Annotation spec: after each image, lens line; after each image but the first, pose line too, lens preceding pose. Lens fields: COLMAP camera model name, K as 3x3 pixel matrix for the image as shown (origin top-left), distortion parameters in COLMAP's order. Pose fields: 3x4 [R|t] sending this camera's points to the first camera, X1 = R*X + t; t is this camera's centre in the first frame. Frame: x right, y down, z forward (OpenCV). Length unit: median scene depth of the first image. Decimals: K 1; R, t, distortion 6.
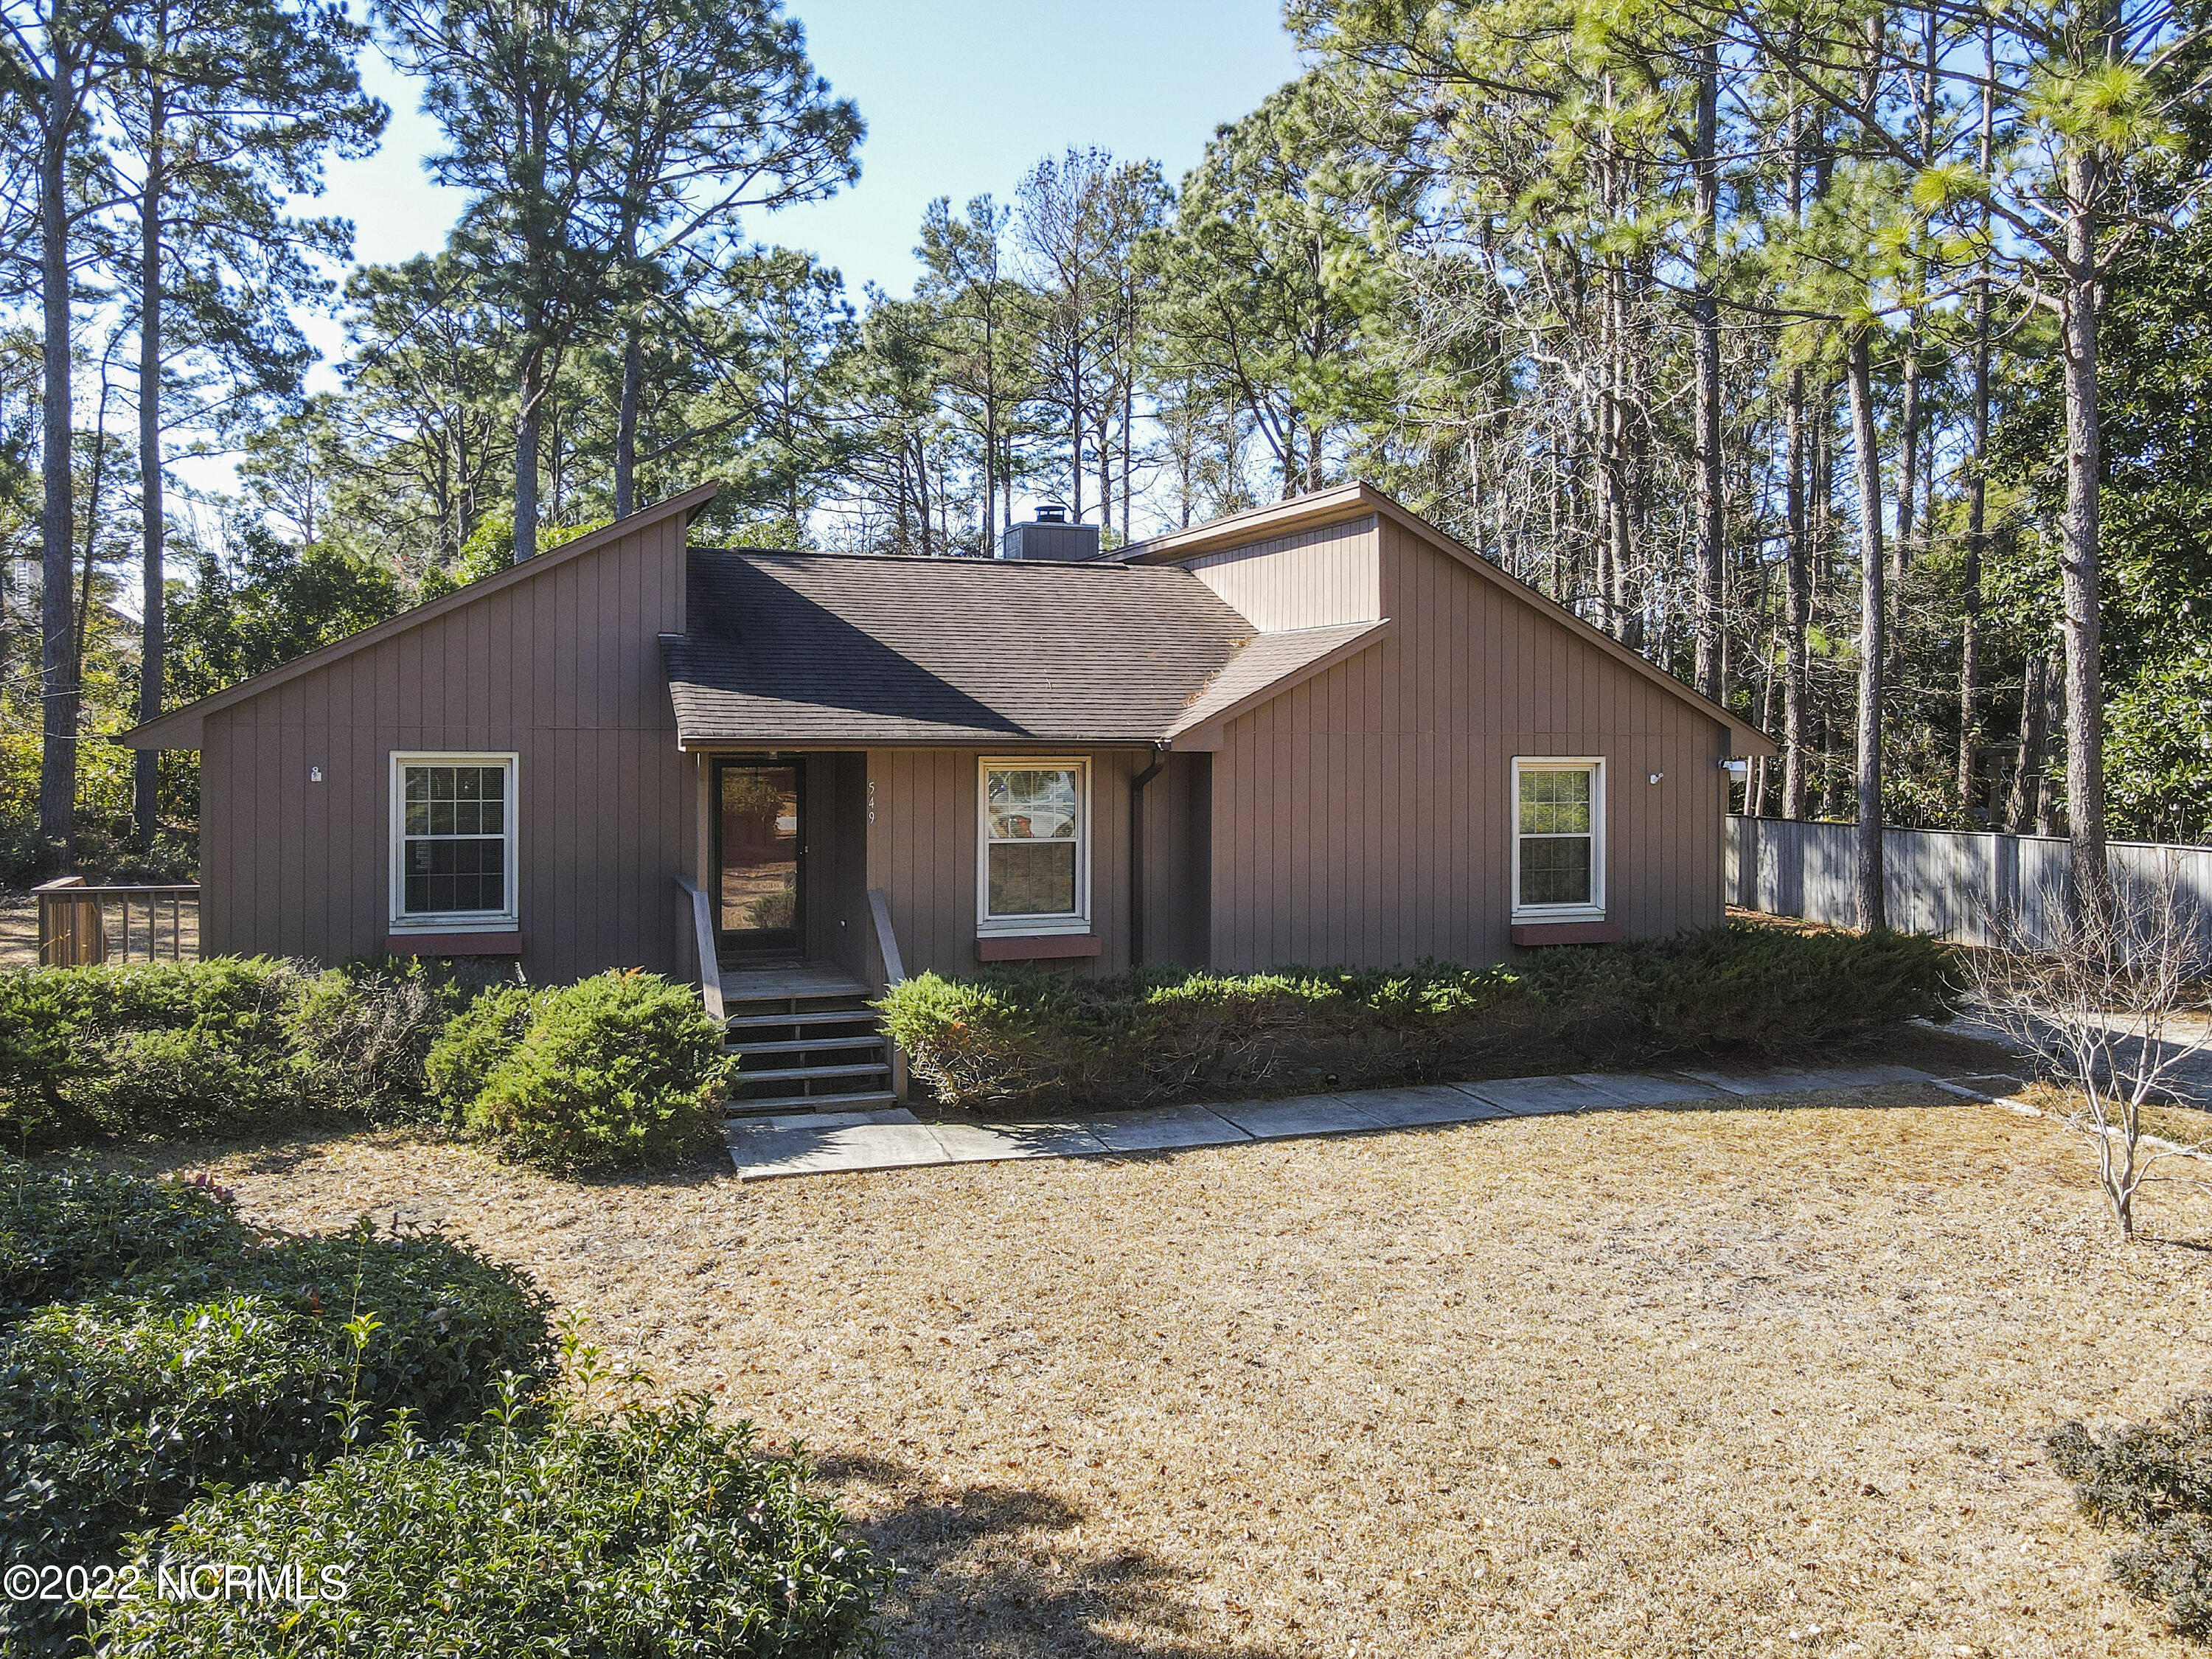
lens RADIAL K [[1611.2, 0, 1113.4], [0, 1611.2, 723.1], [0, 0, 1]] dist [0.013500, 0.007268]
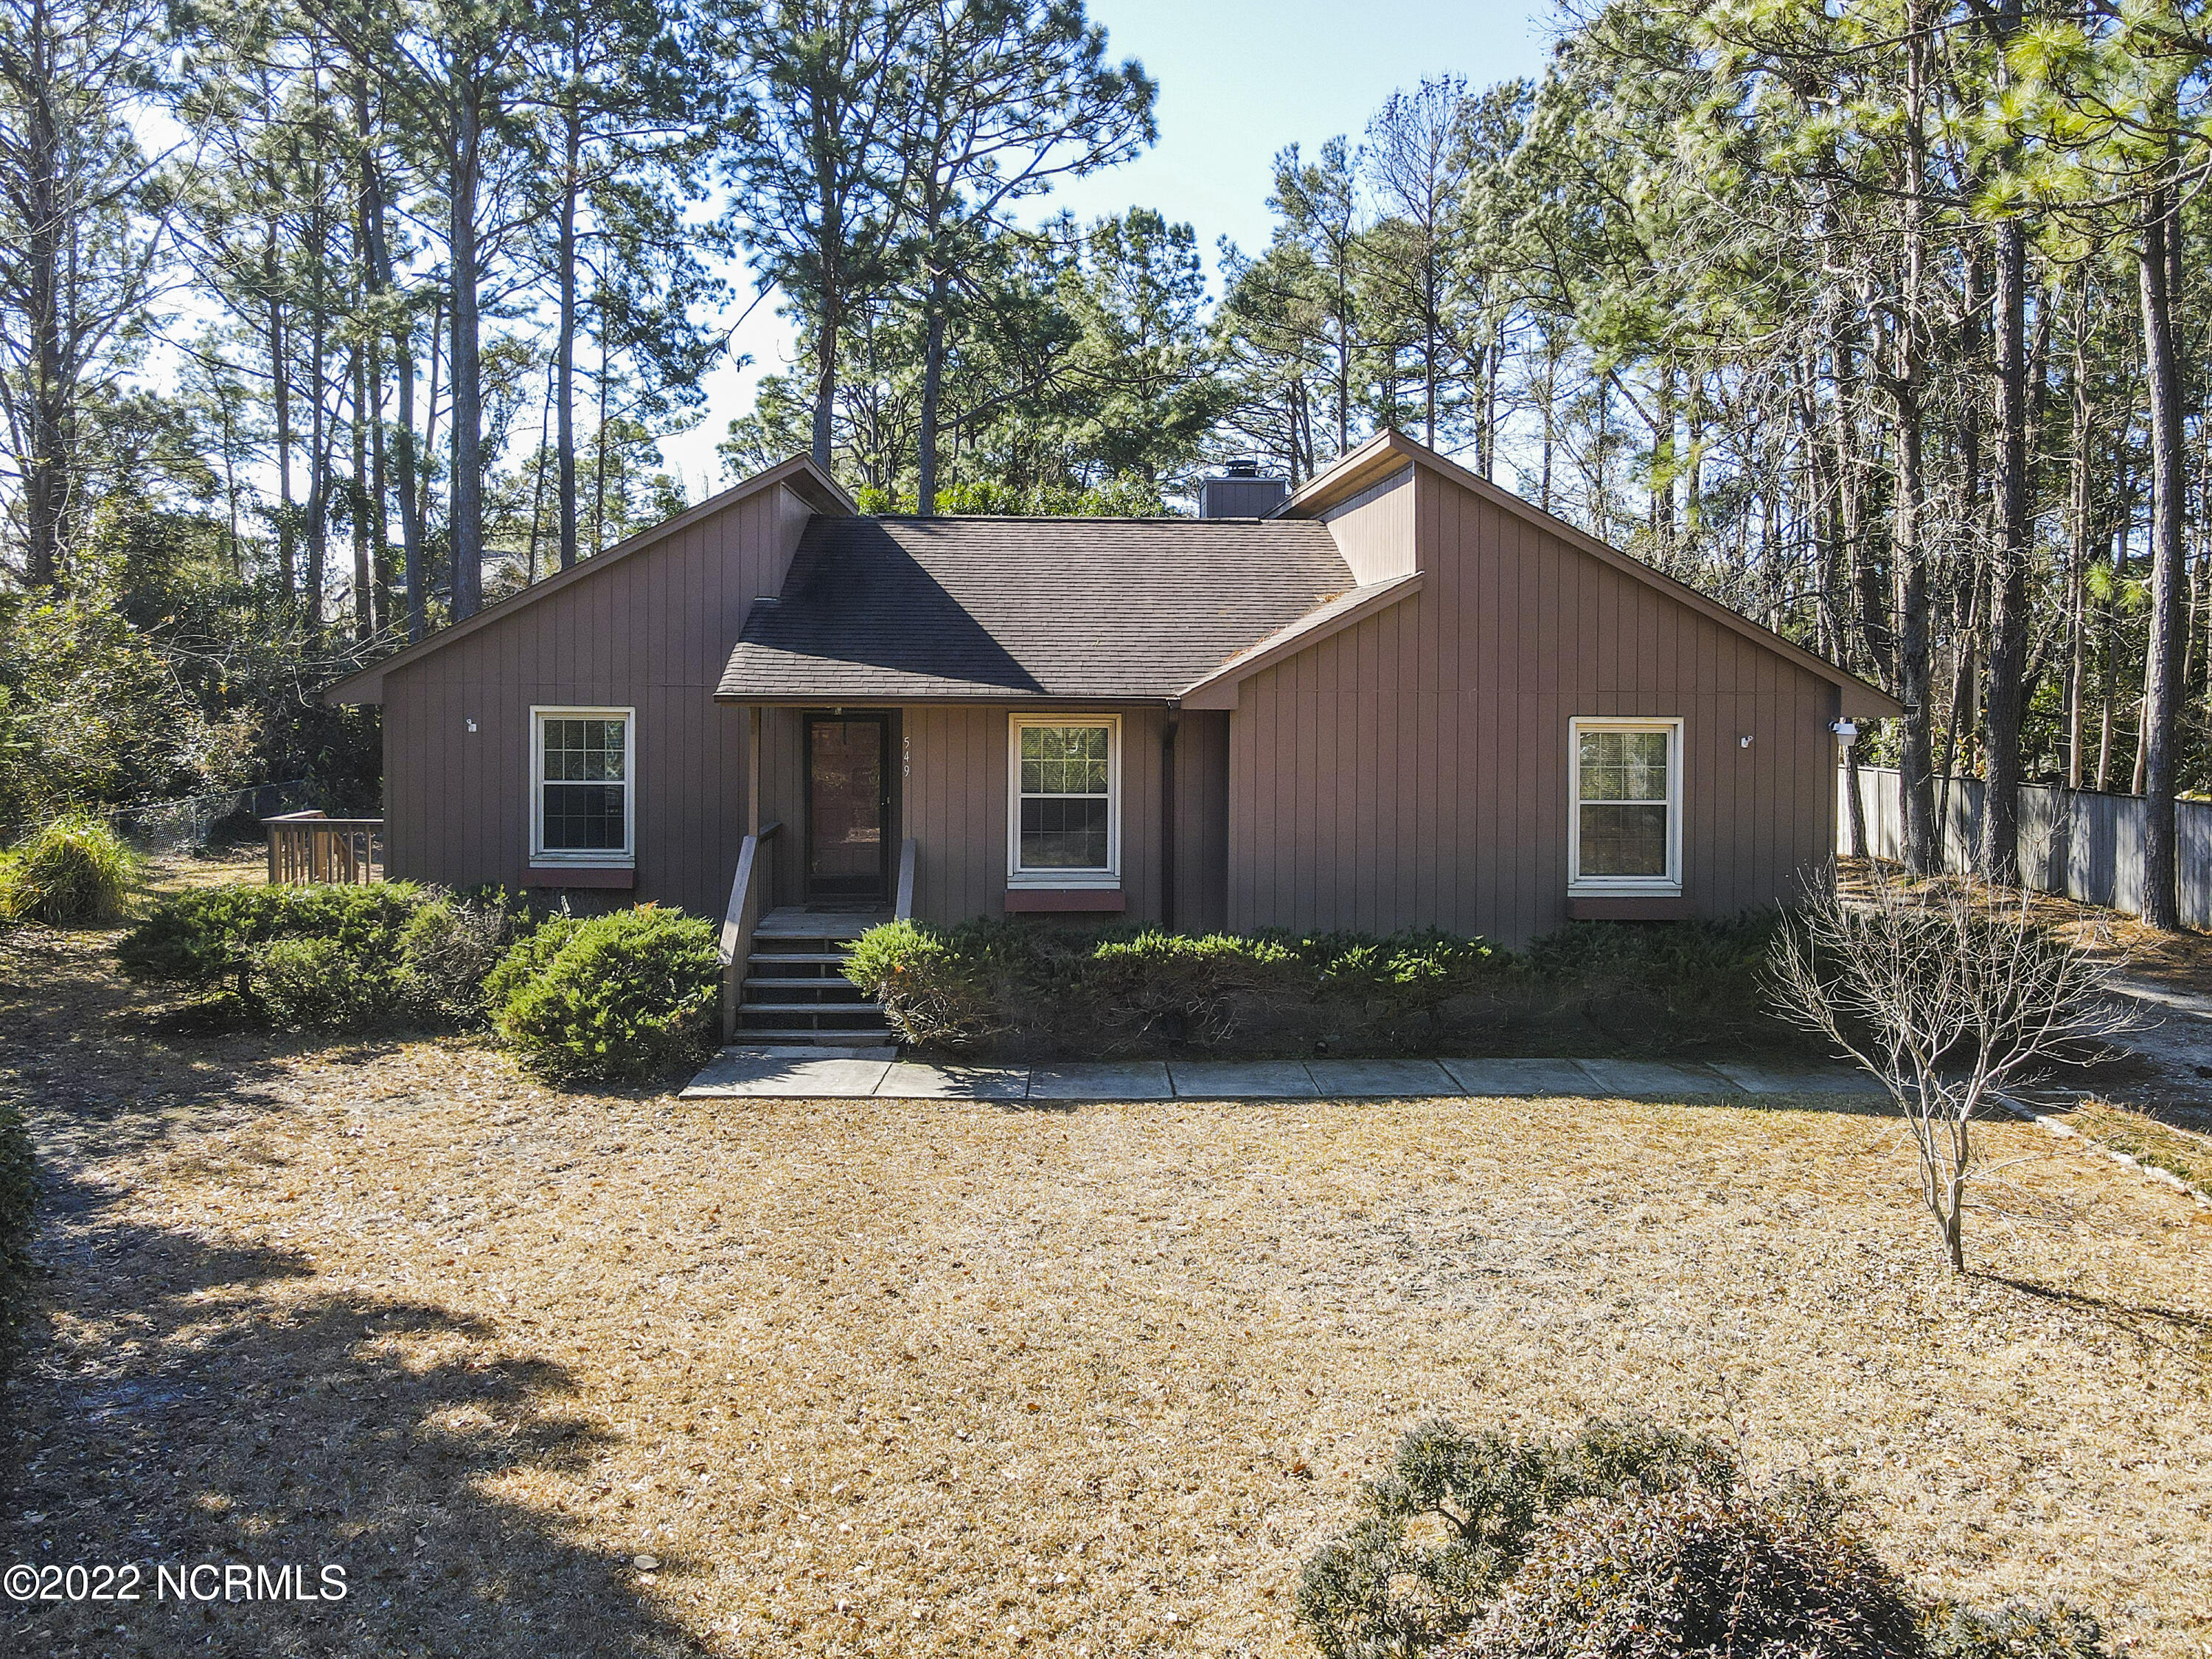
lens RADIAL K [[1652.3, 0, 1100.7], [0, 1652.3, 687.6], [0, 0, 1]] dist [0.006131, 0.001234]
pose [[0.955075, 0.000495, -0.296362, 0.282163], [0.001212, 0.999984, 0.005578, -0.001509], [0.296360, -0.005687, 0.955059, 0.008378]]
